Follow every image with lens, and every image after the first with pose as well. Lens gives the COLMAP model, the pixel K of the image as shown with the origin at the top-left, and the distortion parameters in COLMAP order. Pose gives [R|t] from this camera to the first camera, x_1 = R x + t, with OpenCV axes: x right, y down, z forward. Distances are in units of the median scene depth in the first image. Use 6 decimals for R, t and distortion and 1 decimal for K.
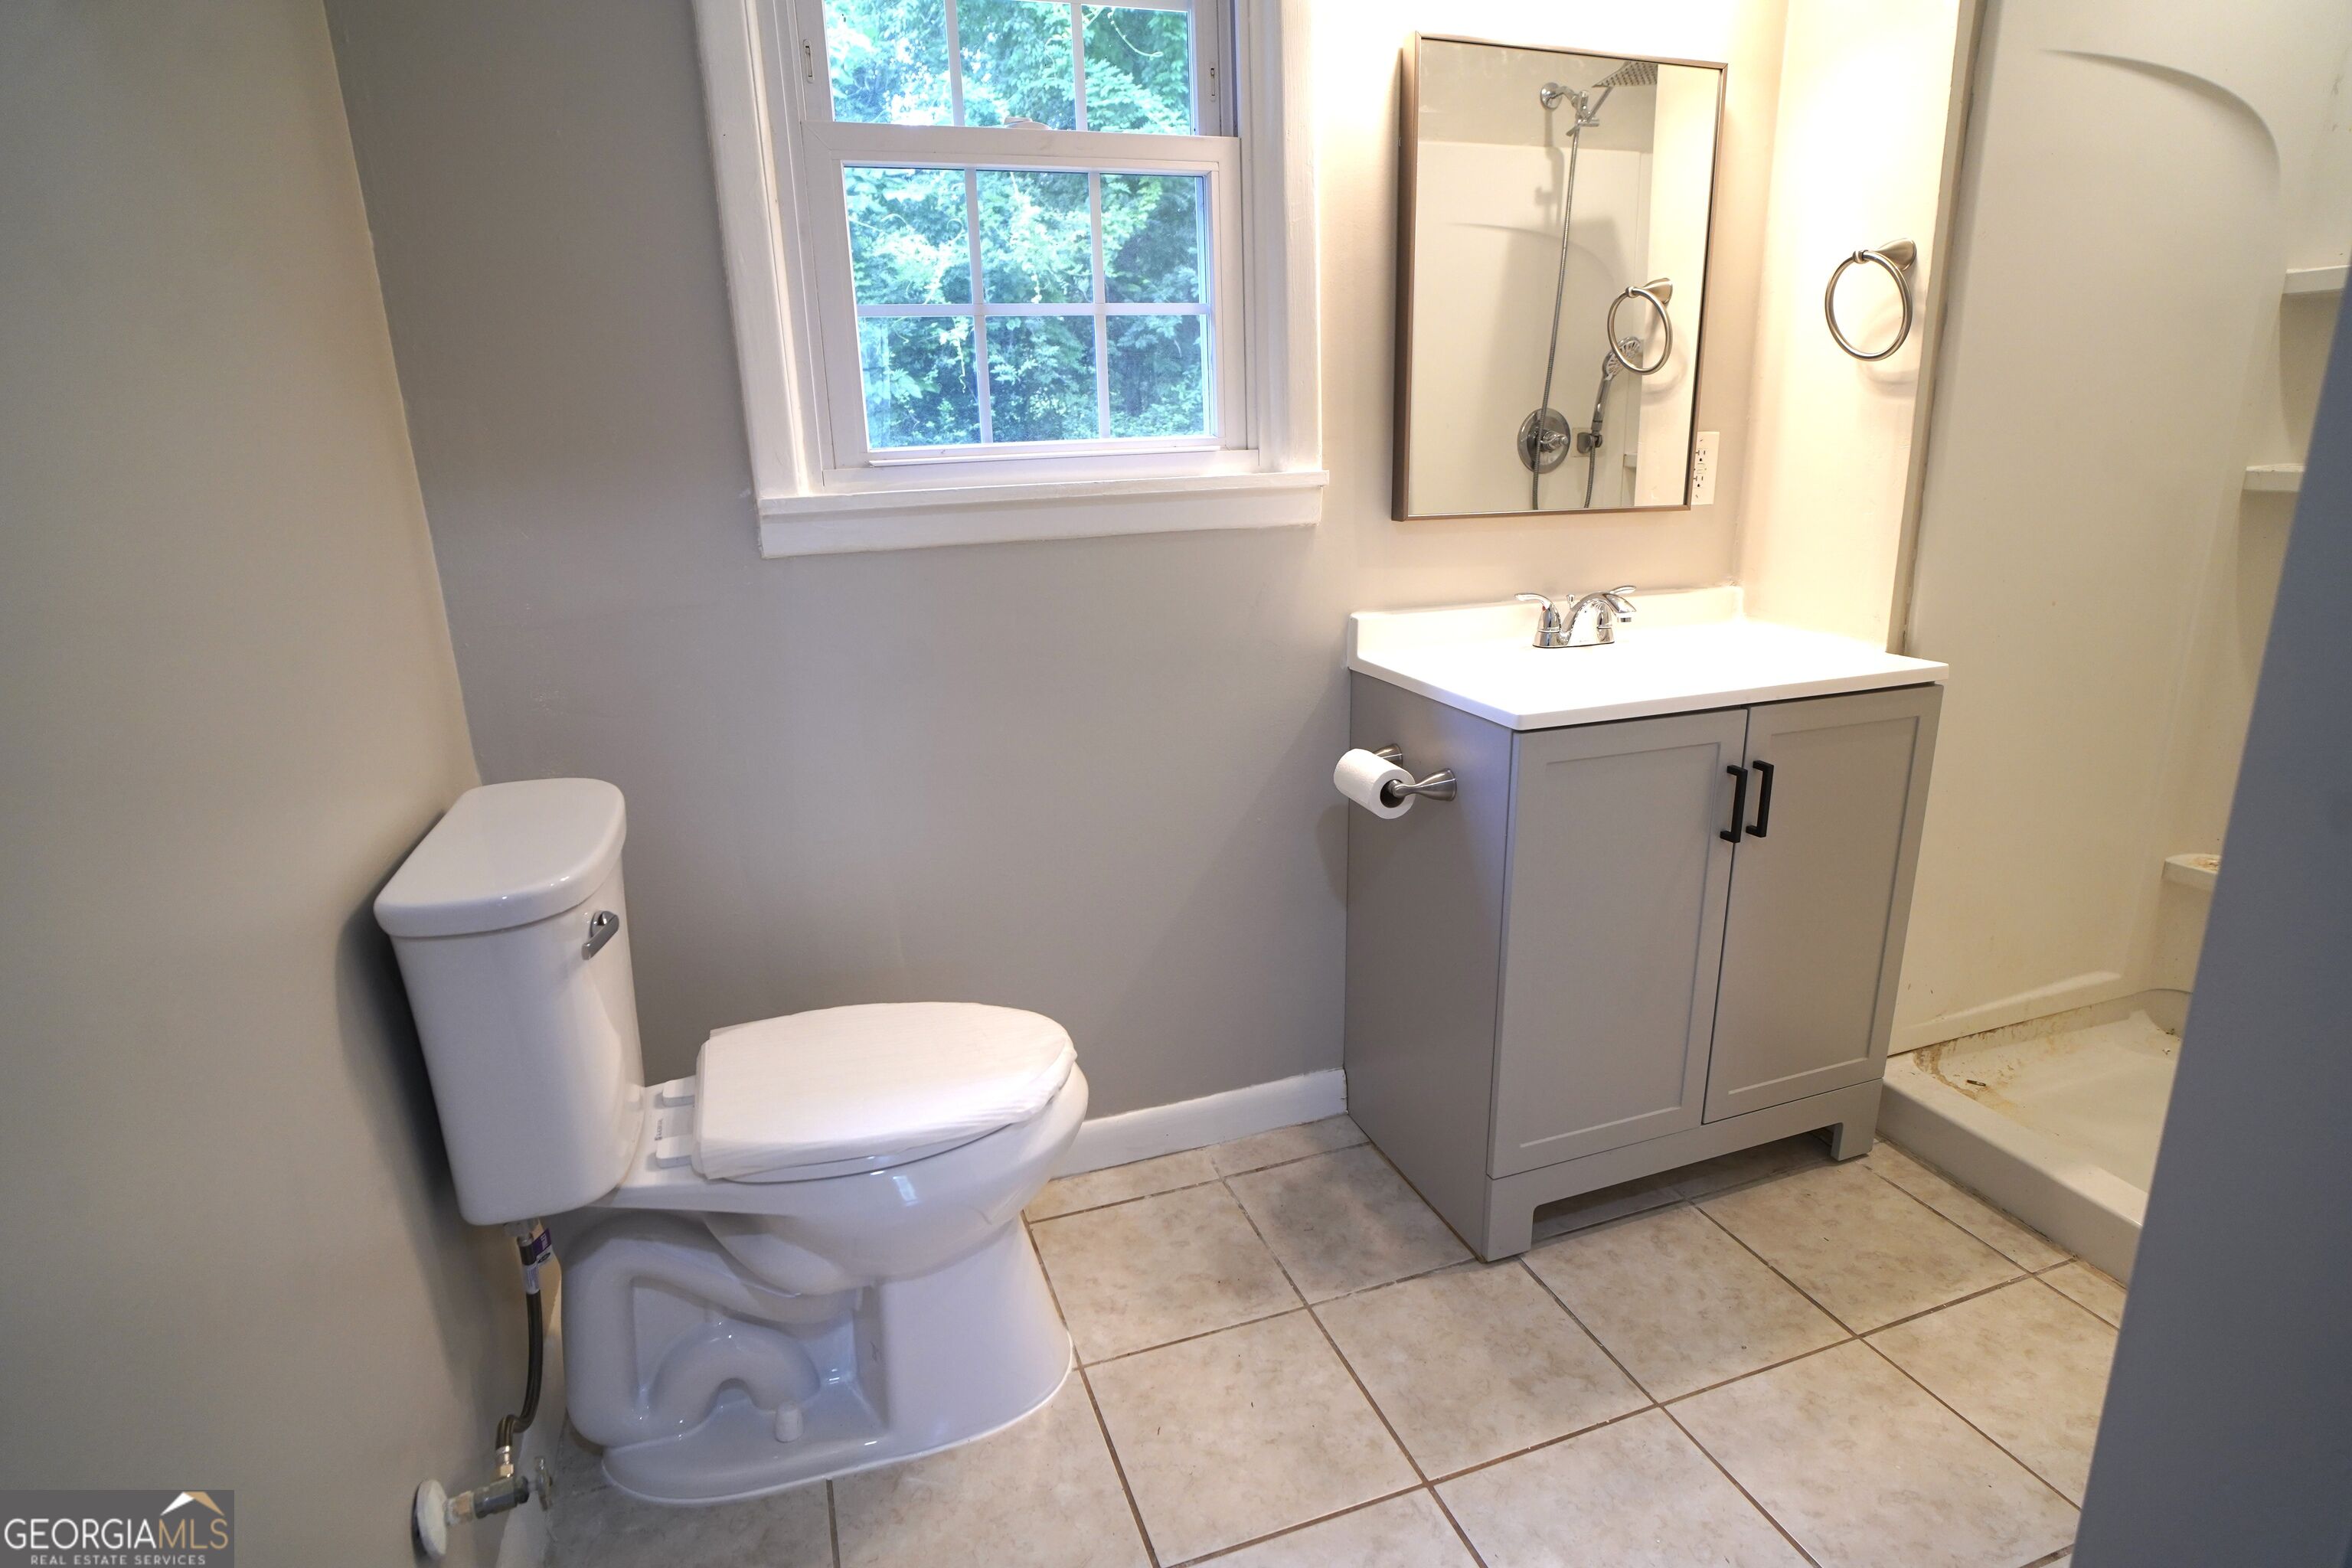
lens RADIAL K [[1231.3, 0, 1181.5], [0, 1231.3, 785.9], [0, 0, 1]] dist [-0.047120, 0.024236]
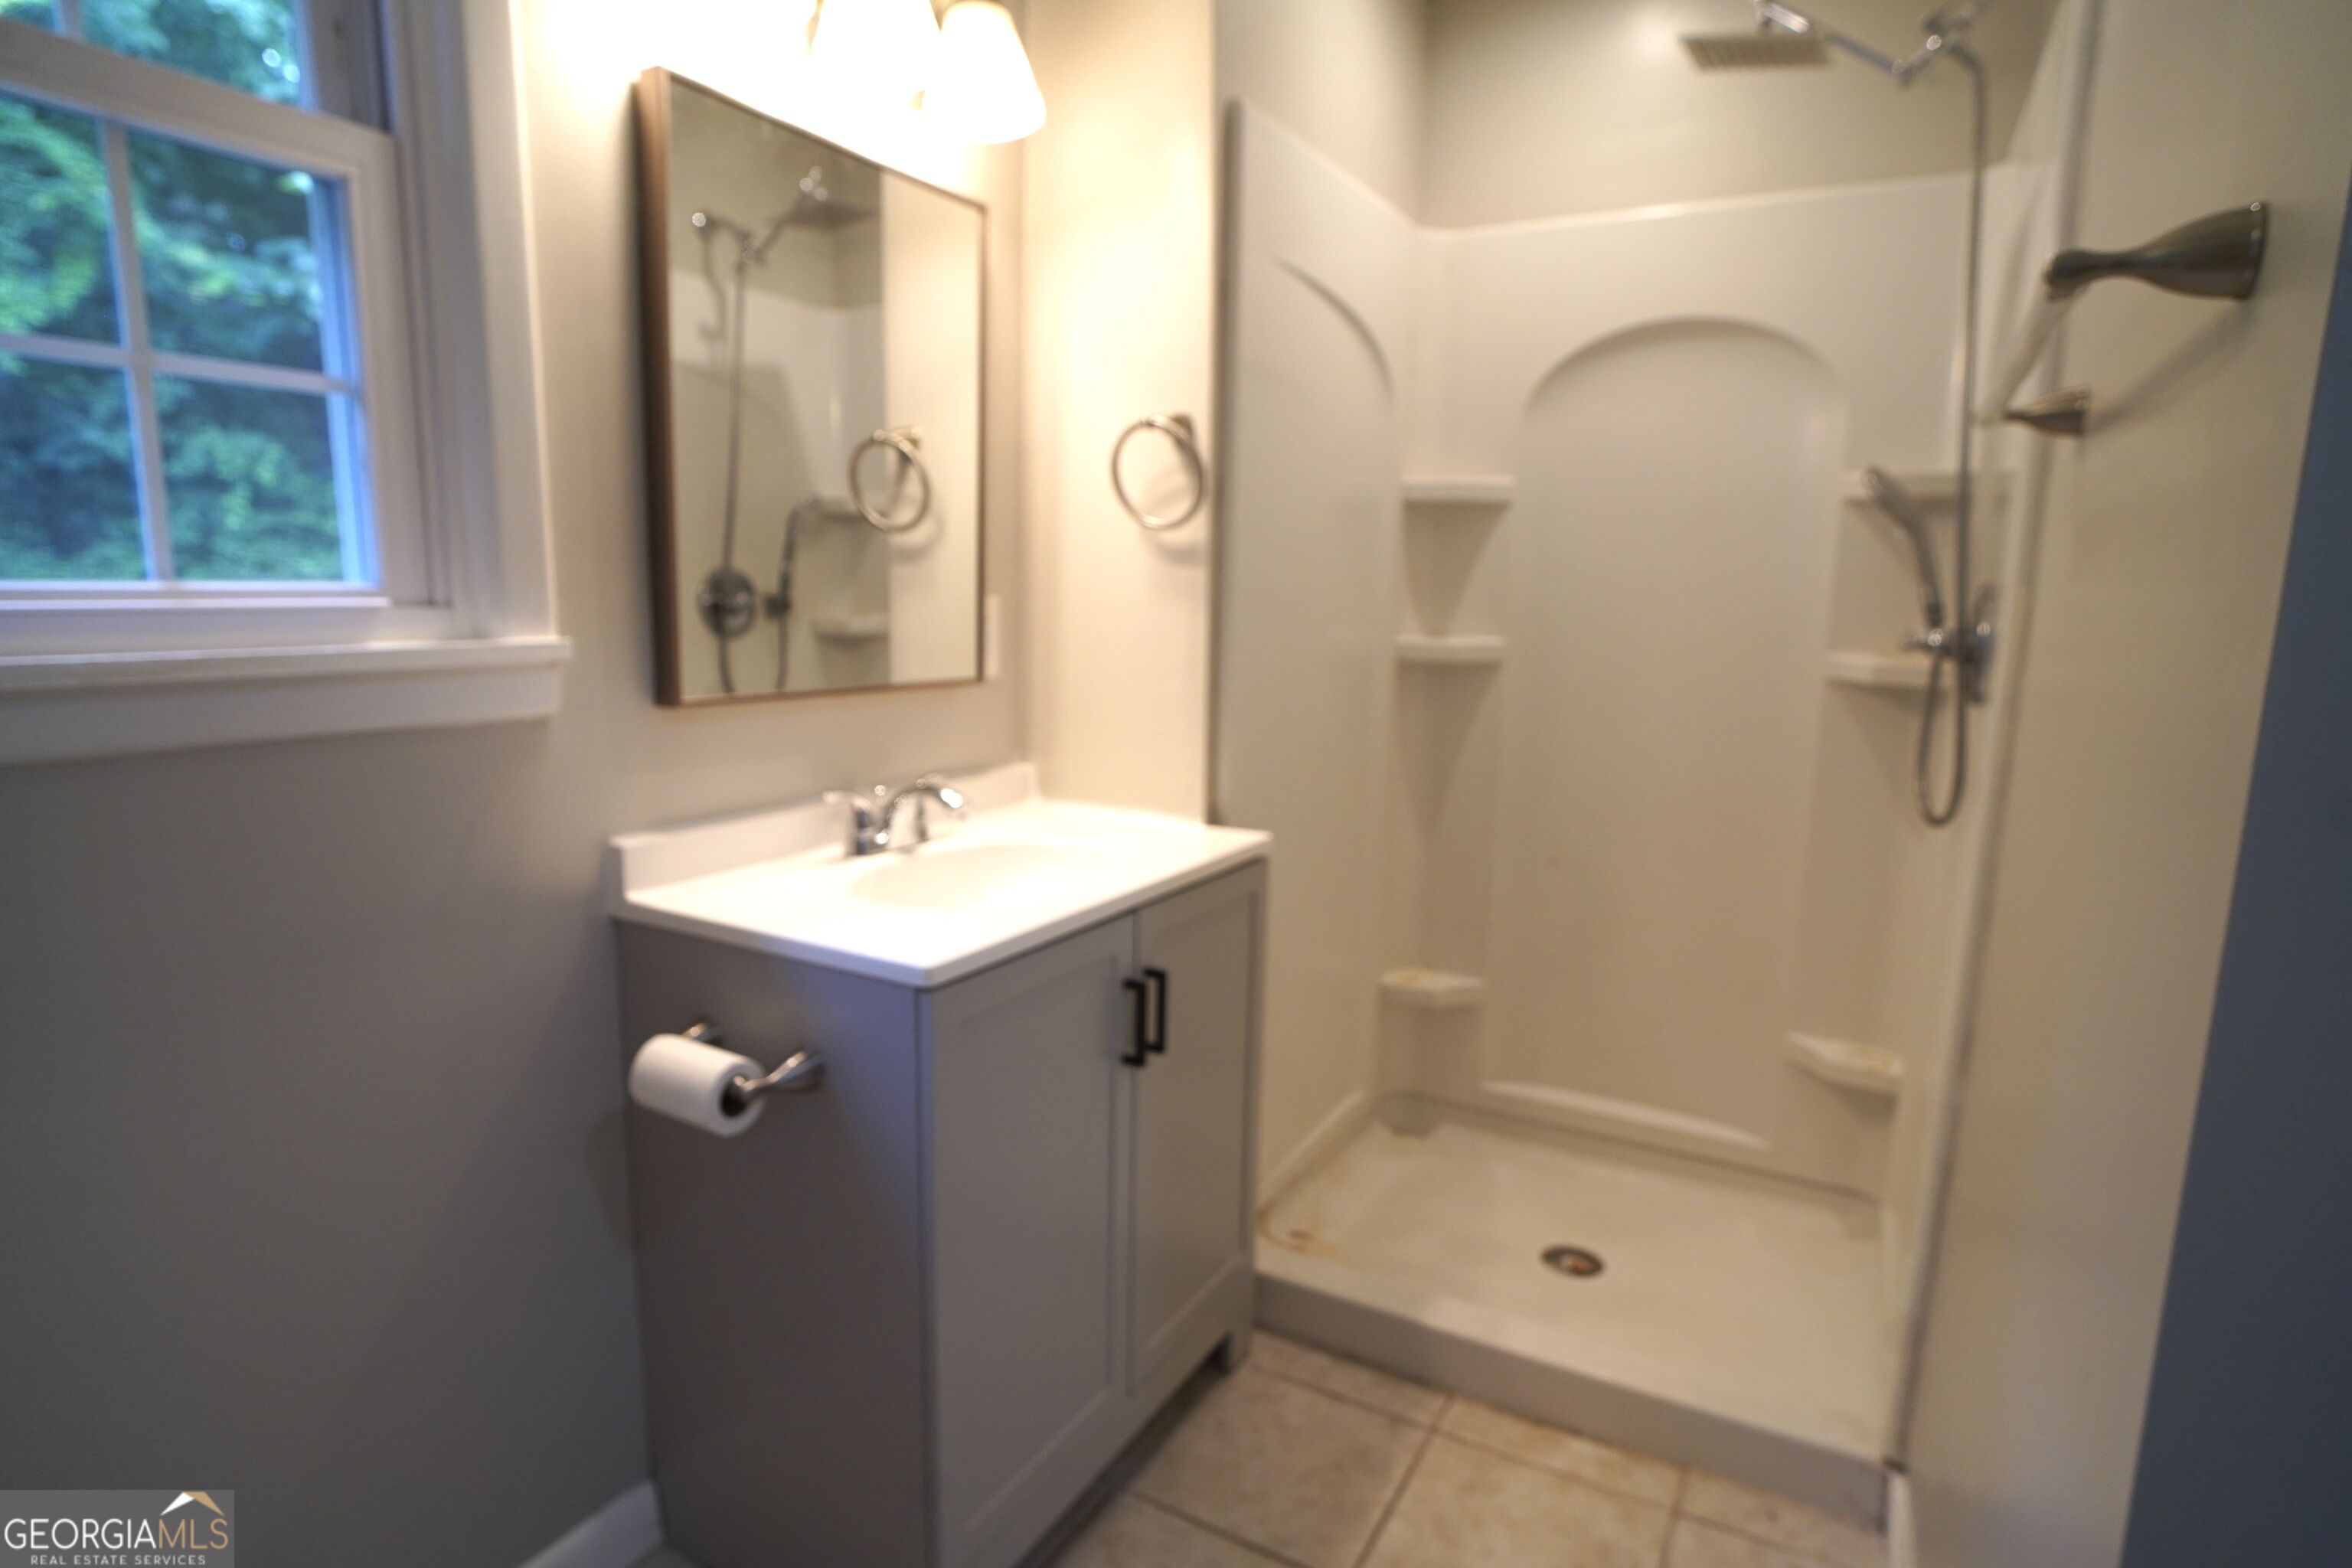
lens RADIAL K [[1231.3, 0, 1171.5], [0, 1231.3, 795.9], [0, 0, 1]] dist [-0.047120, 0.024236]
pose [[0.762484, -0.069843, 0.643226, -0.066960], [0.146468, 0.986981, -0.066454, -0.073688], [-0.630211, 0.144882, 0.762787, 0.271798]]
